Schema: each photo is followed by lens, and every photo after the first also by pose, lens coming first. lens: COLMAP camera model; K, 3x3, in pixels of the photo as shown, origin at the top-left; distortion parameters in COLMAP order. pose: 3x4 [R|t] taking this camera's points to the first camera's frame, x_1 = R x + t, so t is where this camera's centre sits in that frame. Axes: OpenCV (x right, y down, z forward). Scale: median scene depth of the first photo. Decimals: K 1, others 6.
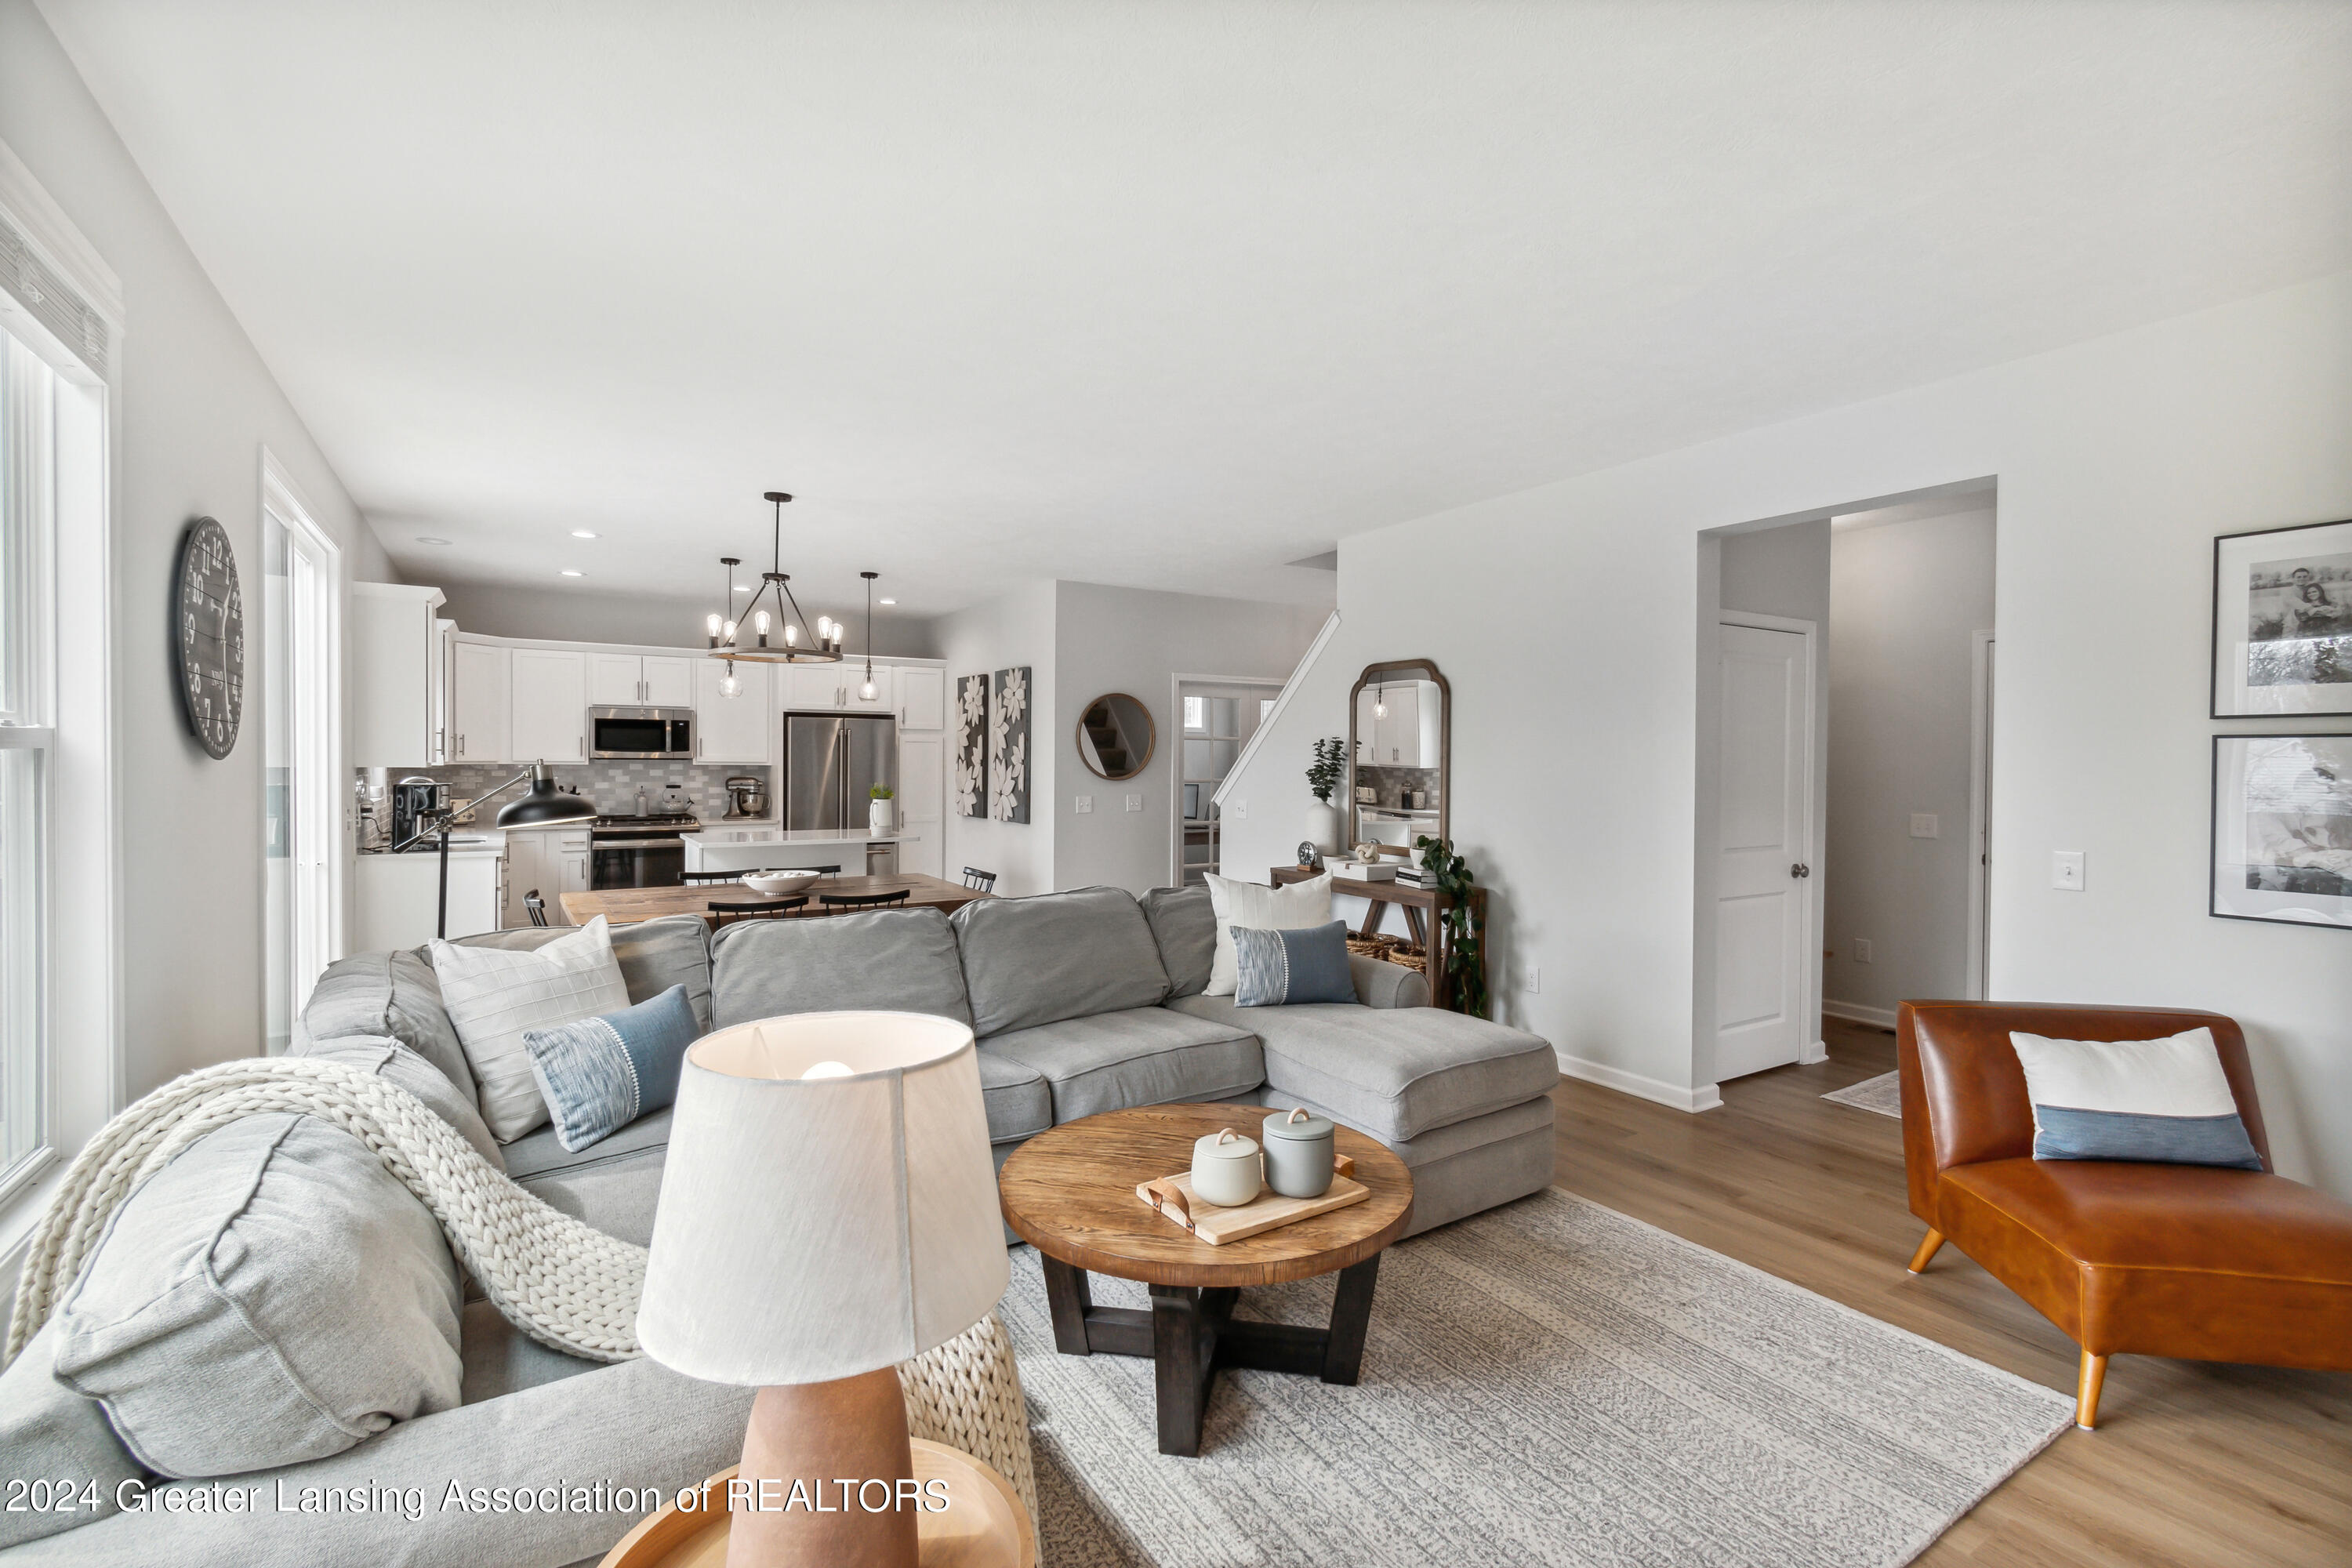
lens RADIAL K [[1068.8, 0, 1182.0], [0, 1068.8, 770.5], [0, 0, 1]] dist [0.010083, -0.004756]
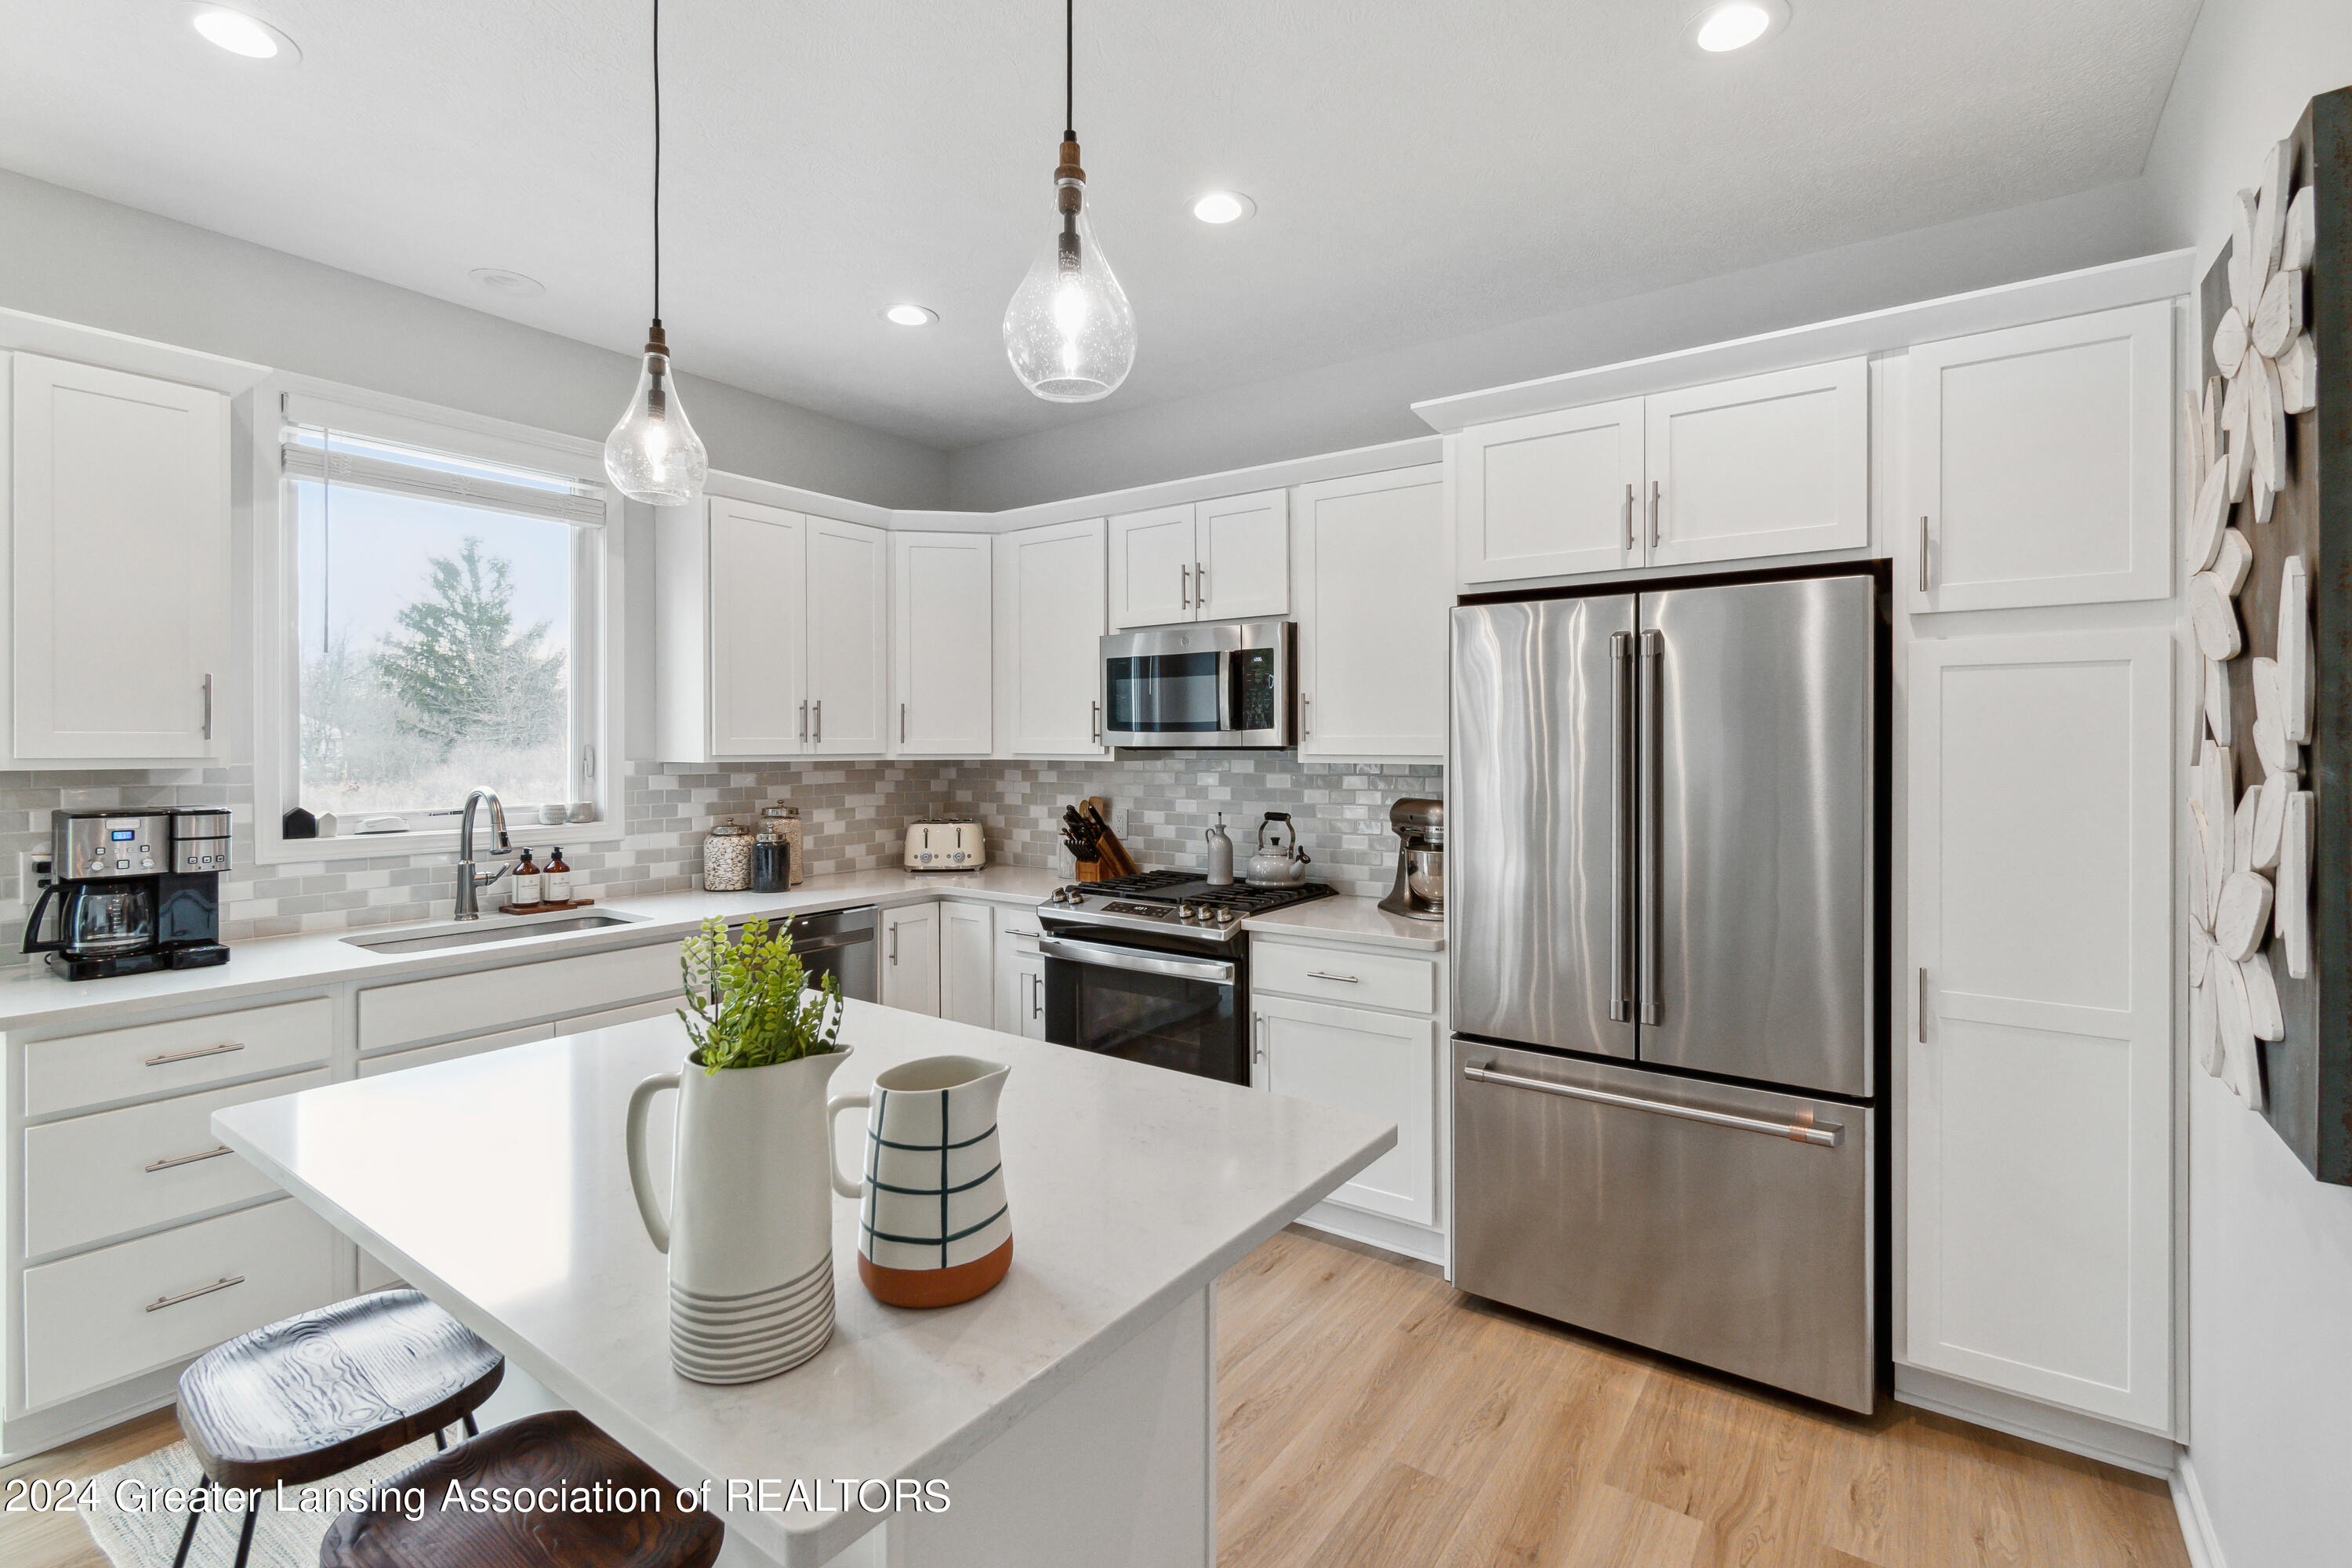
lens RADIAL K [[1068.8, 0, 1170.6], [0, 1068.8, 751.9], [0, 0, 1]] dist [0.010083, -0.004756]
pose [[0.378303, -0.002124, -0.925680, -0.118401], [-0.008969, 0.999942, -0.005960, -0.006870], [0.925639, 0.010557, 0.378262, 0.828856]]
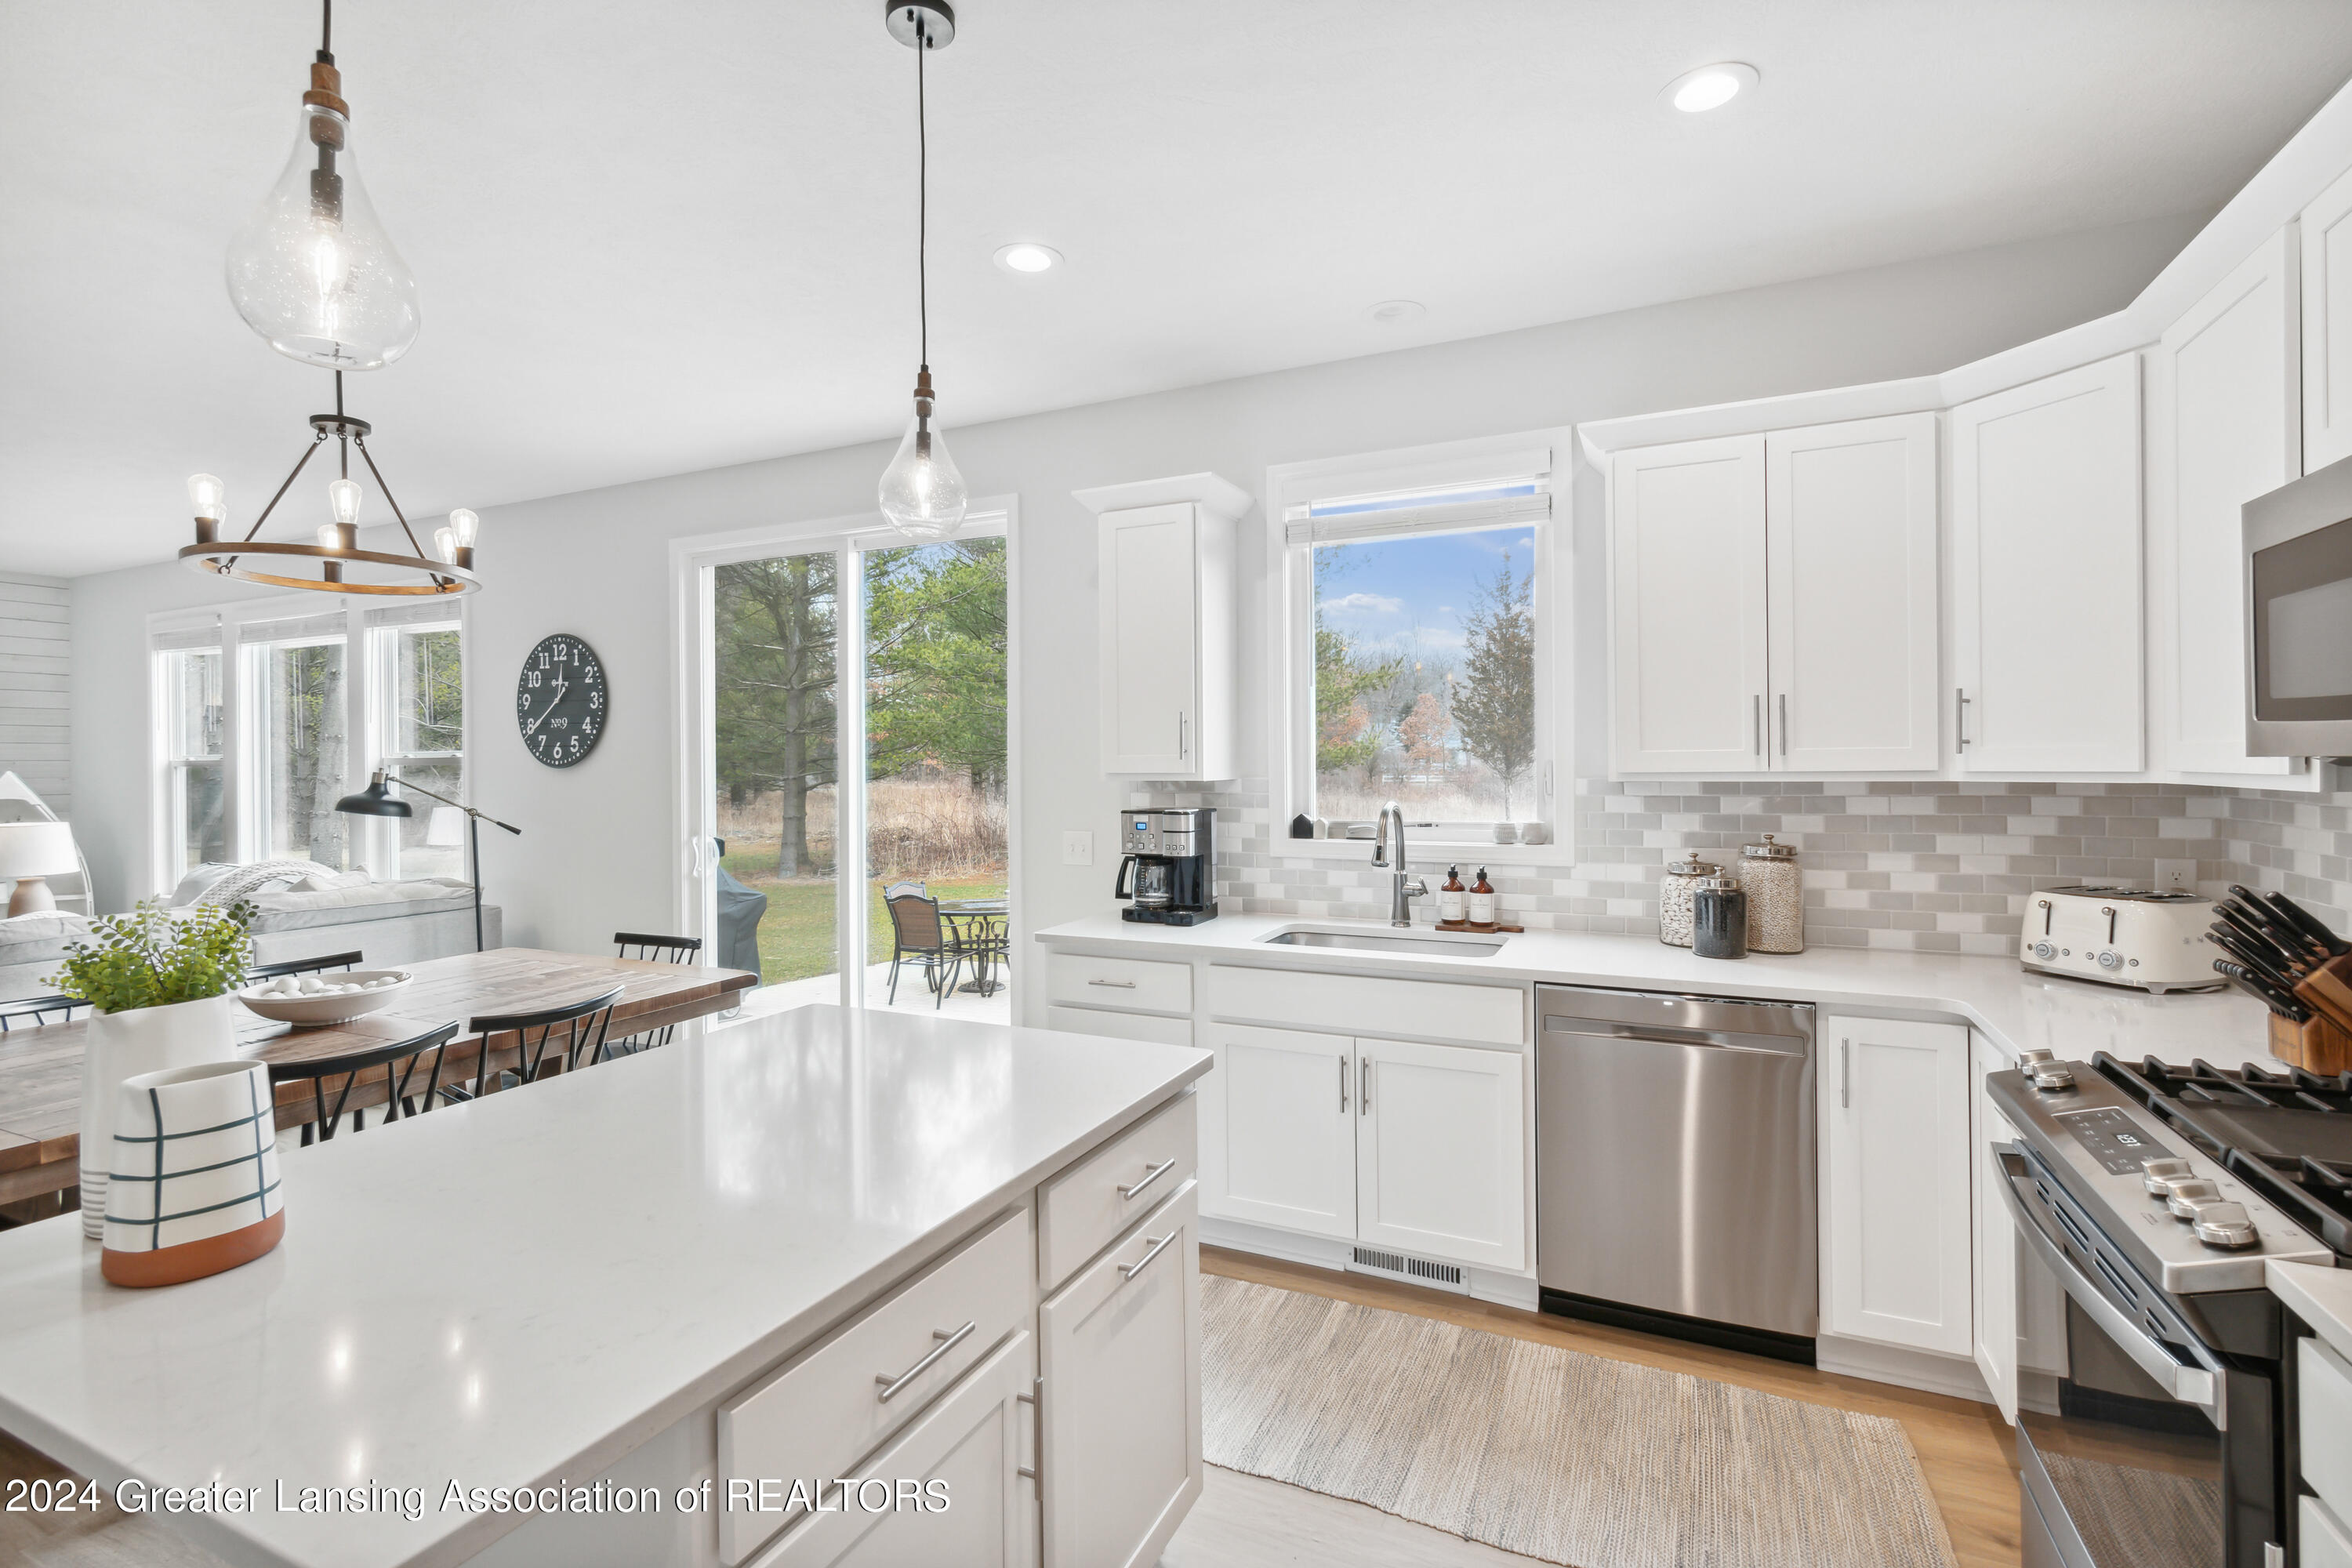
lens RADIAL K [[1068.8, 0, 1181.9], [0, 1068.8, 778.2], [0, 0, 1]] dist [0.010083, -0.004756]
pose [[-0.840831, 0.005984, -0.541264, -0.270814], [-0.004915, 0.999813, 0.018689, -0.010273], [0.541275, 0.018375, -0.840645, 1.027341]]
